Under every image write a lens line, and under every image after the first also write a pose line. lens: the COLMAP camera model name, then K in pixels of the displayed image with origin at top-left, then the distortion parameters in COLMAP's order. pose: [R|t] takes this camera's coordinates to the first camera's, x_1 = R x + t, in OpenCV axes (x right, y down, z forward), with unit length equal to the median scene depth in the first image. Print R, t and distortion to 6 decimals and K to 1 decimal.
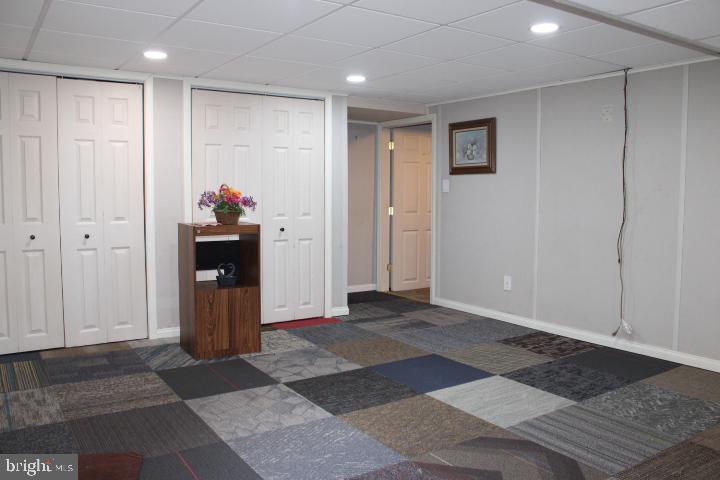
lens RADIAL K [[594.3, 0, 360.1], [0, 594.3, 236.5], [0, 0, 1]] dist [-0.139518, 0.017253]
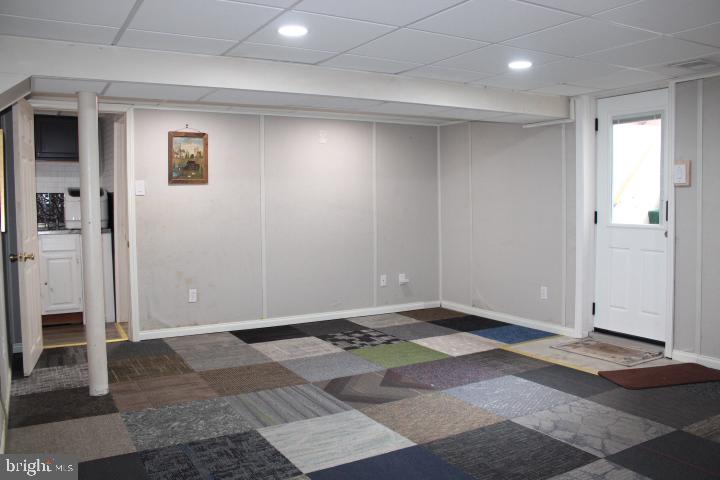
lens RADIAL K [[594.3, 0, 360.1], [0, 594.3, 241.0], [0, 0, 1]] dist [-0.139518, 0.017253]
pose [[-0.997522, 0.007156, 0.069991, 0.137549], [0.017293, 0.989234, 0.145317, -0.154689], [-0.068198, 0.146167, -0.986906, 1.881965]]
